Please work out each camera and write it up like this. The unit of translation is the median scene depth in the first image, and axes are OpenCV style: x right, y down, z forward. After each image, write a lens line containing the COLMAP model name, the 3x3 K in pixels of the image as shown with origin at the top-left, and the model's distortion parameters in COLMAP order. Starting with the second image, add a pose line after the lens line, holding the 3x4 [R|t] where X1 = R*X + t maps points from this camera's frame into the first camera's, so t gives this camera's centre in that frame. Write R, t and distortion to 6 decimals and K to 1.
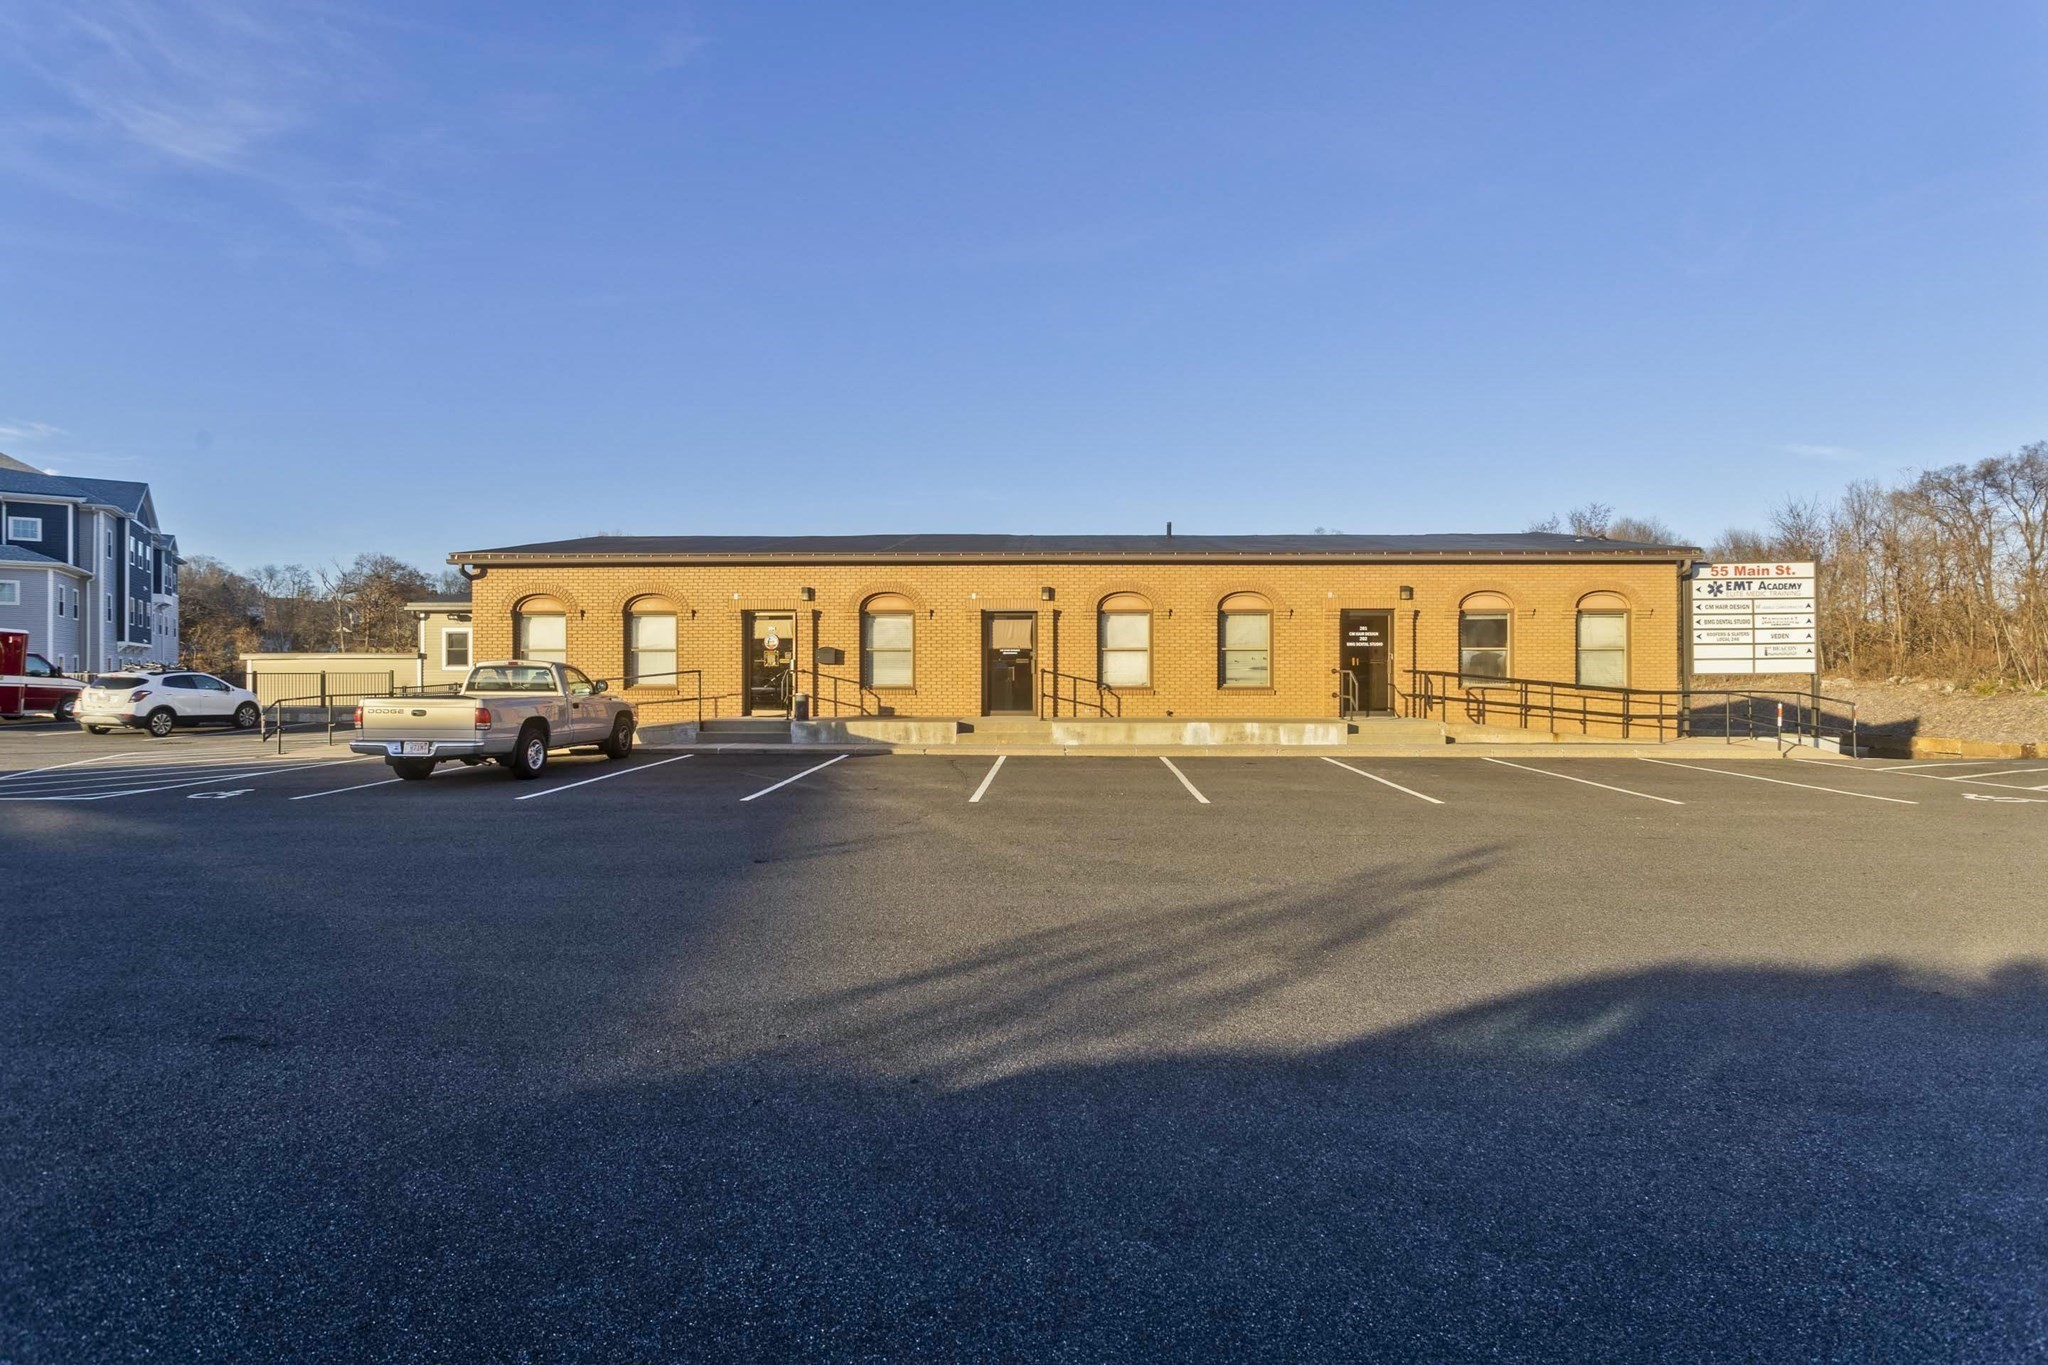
lens RADIAL K [[986.6, 0, 1033.9], [0, 986.6, 672.7], [0, 0, 1]] dist [0.011731, 0.000668]
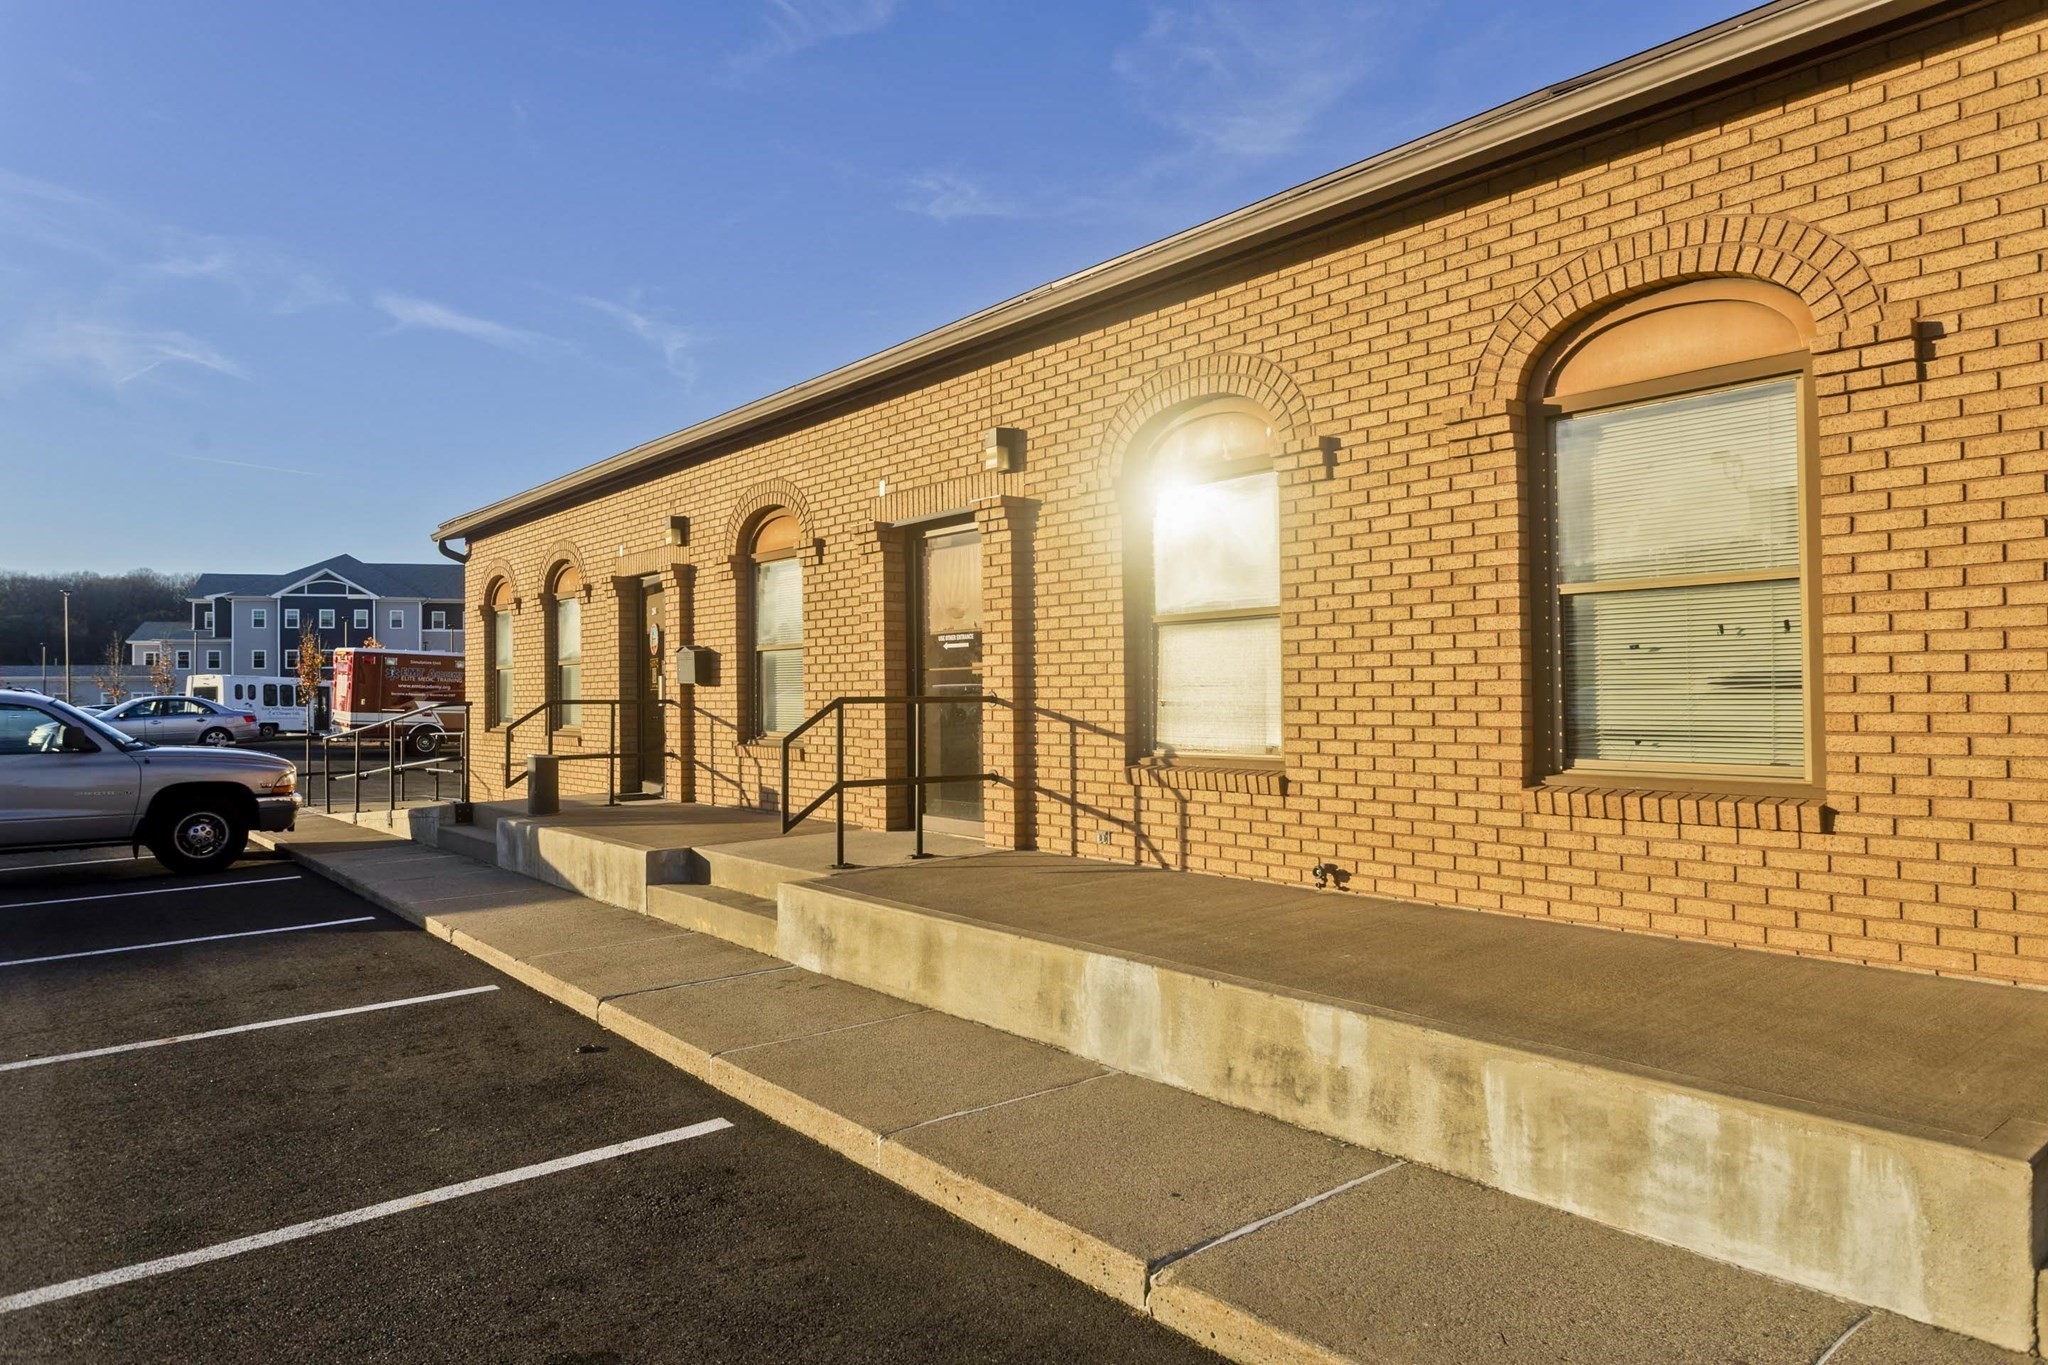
lens RADIAL K [[1301.3, 0, 1013.2], [0, 1301.3, 658.1], [0, 0, 1]] dist [-0.011162, 0.003485]
pose [[0.644253, -0.027696, -0.764311, 0.324969], [0.011956, 0.999587, -0.026144, -0.003843], [0.764719, 0.007706, 0.644318, 0.737329]]
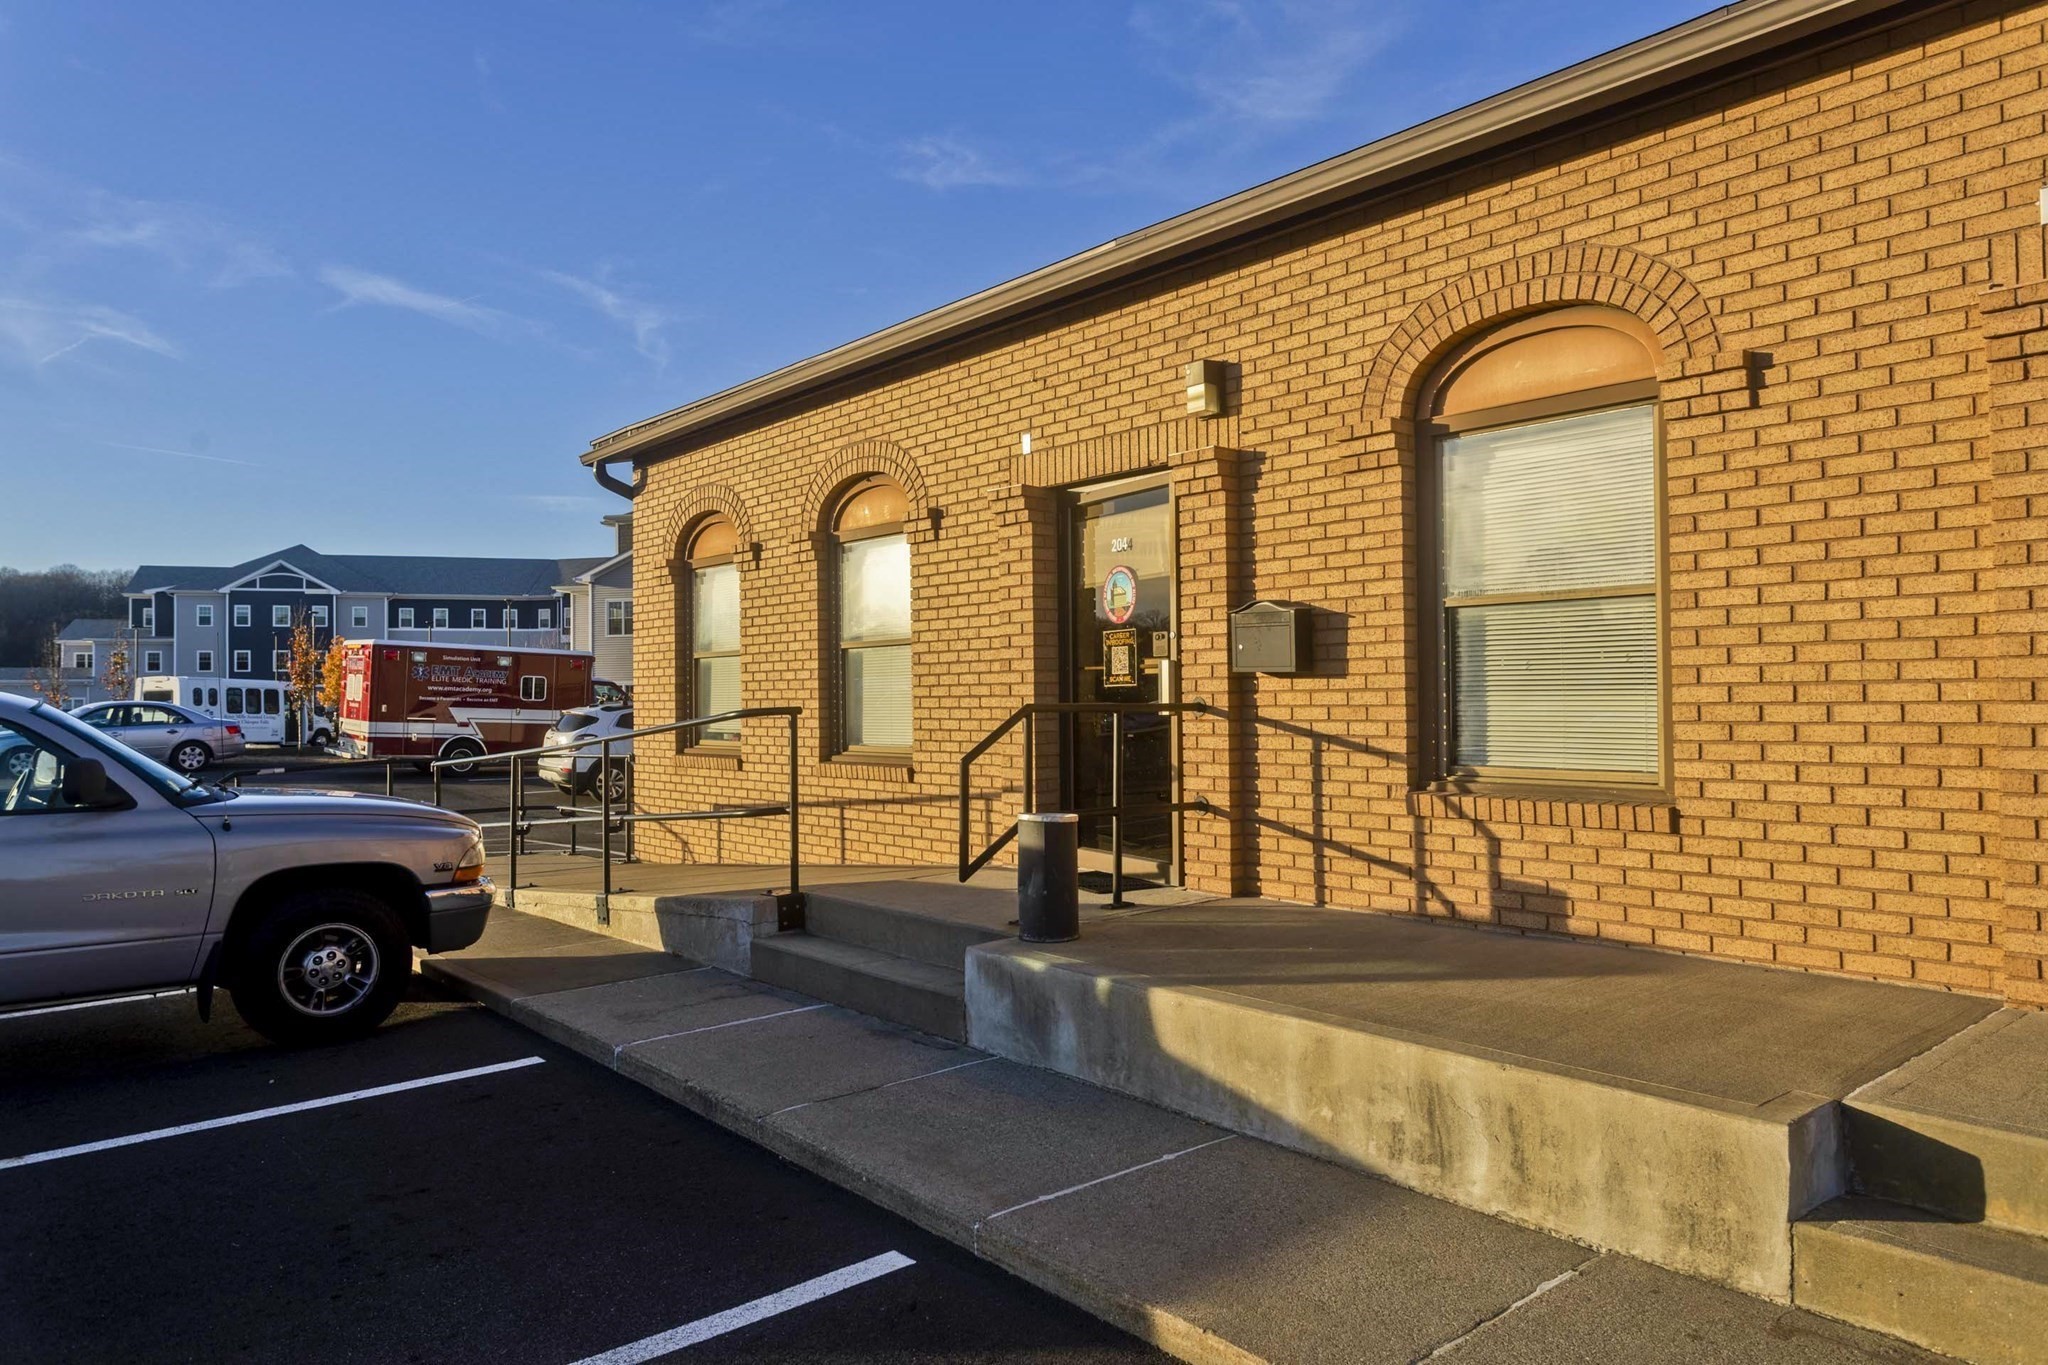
lens RADIAL K [[1358.7, 0, 1018.7], [0, 1358.7, 689.6], [0, 0, 1]] dist [-0.011668, 0.000684]
pose [[0.661441, -0.012161, -0.749899, -0.012556], [0.010544, 0.999920, -0.006915, -0.003960], [0.749923, -0.003333, 0.661516, 0.747643]]
